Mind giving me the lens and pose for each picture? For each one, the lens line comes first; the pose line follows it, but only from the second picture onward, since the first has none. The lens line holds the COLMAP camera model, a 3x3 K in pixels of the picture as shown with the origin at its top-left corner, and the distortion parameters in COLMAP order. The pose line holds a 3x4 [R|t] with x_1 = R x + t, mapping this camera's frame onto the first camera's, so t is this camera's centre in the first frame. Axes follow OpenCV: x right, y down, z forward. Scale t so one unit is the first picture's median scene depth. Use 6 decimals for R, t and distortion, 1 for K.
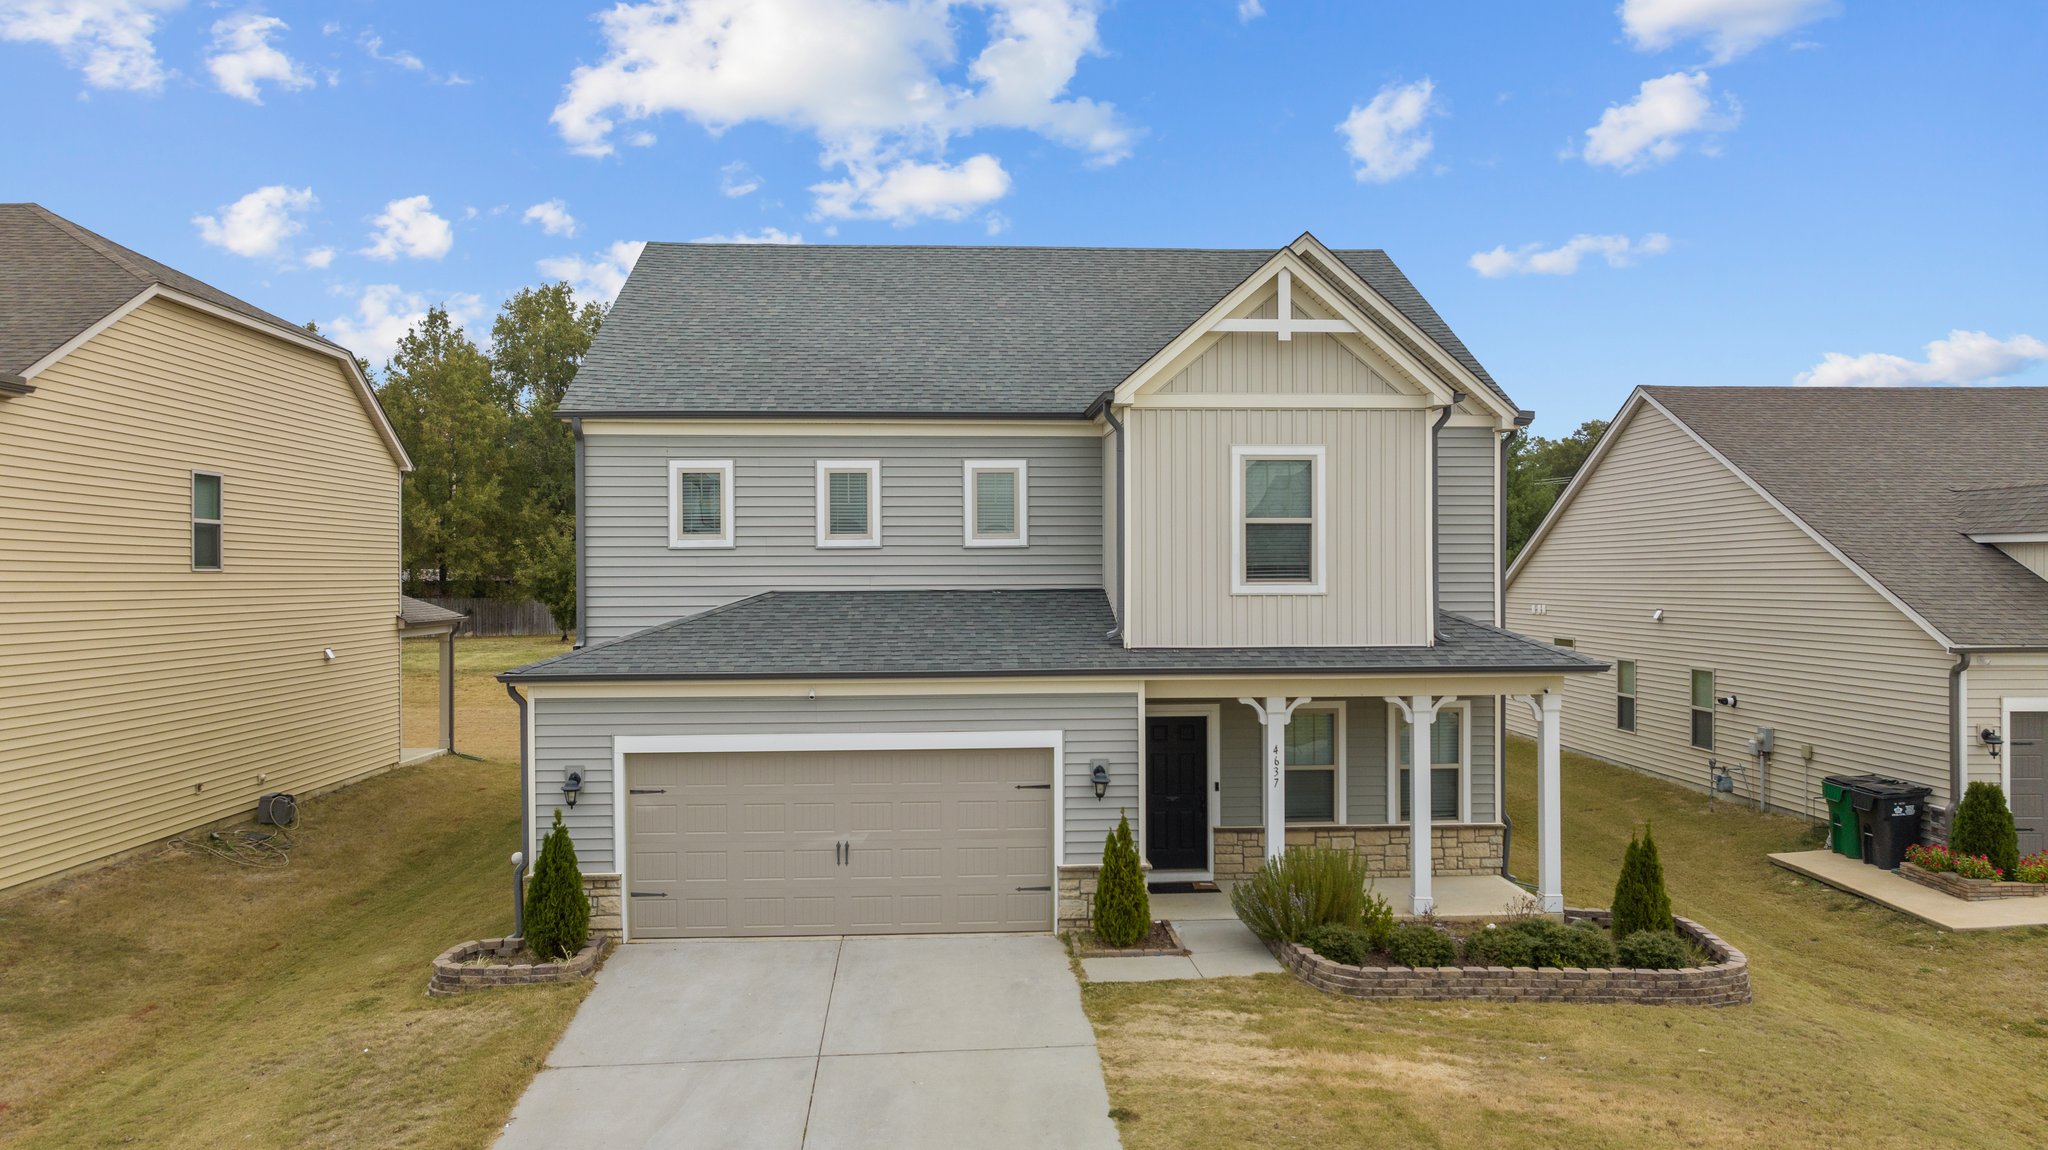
lens RADIAL K [[1463.0, 0, 1024.0], [0, 1463.0, 575.0], [0, 0, 1]] dist [-0.048999, 0.068067]
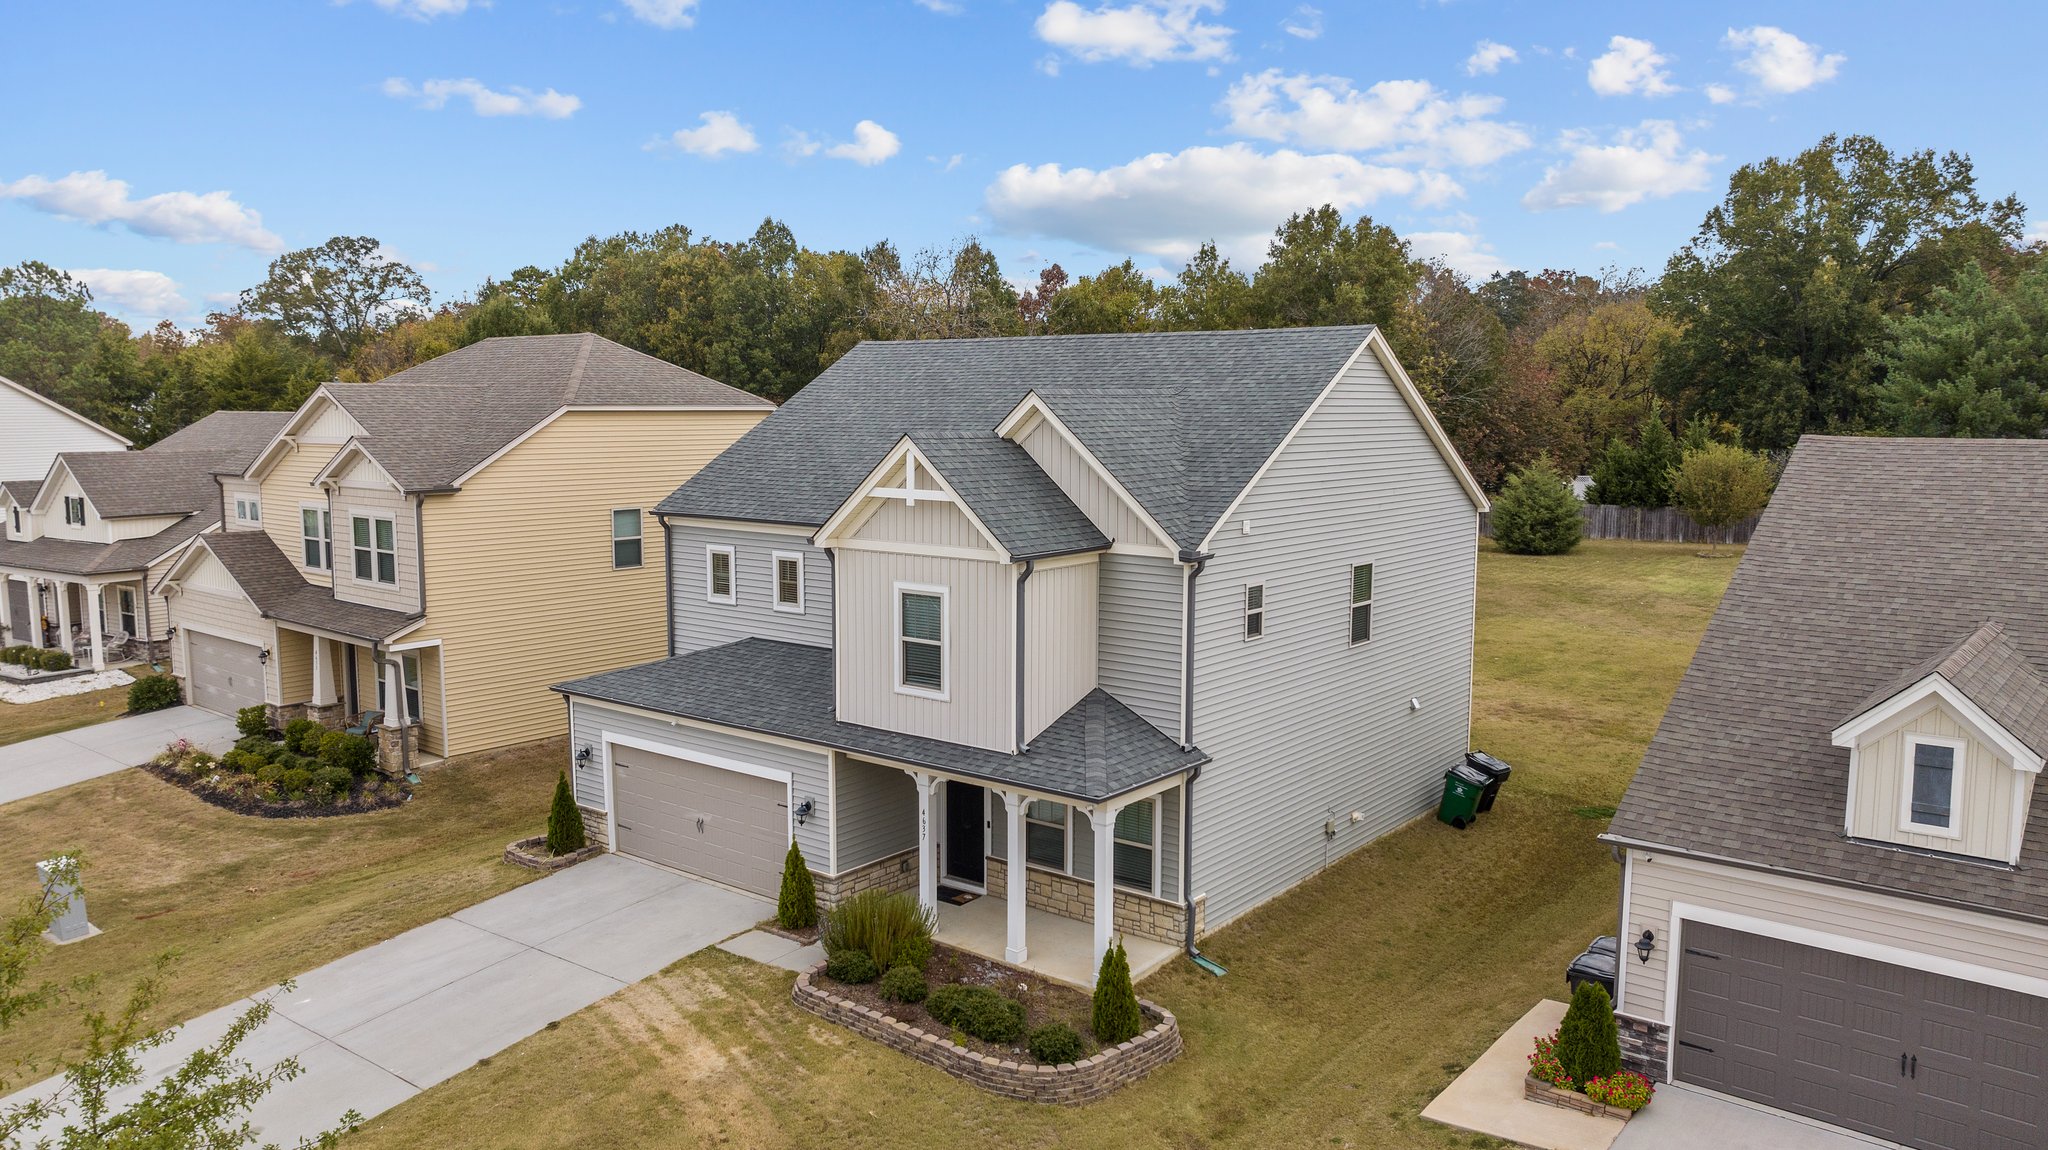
lens RADIAL K [[1447.1, 0, 1024.0], [0, 1447.1, 575.0], [0, 0, 1]] dist [-0.016261, 0.002085]
pose [[0.745913, 0.083773, -0.660754, 1.091361], [-0.003641, 0.992557, 0.121730, -0.252860], [0.666033, -0.088395, 0.740666, 0.116744]]
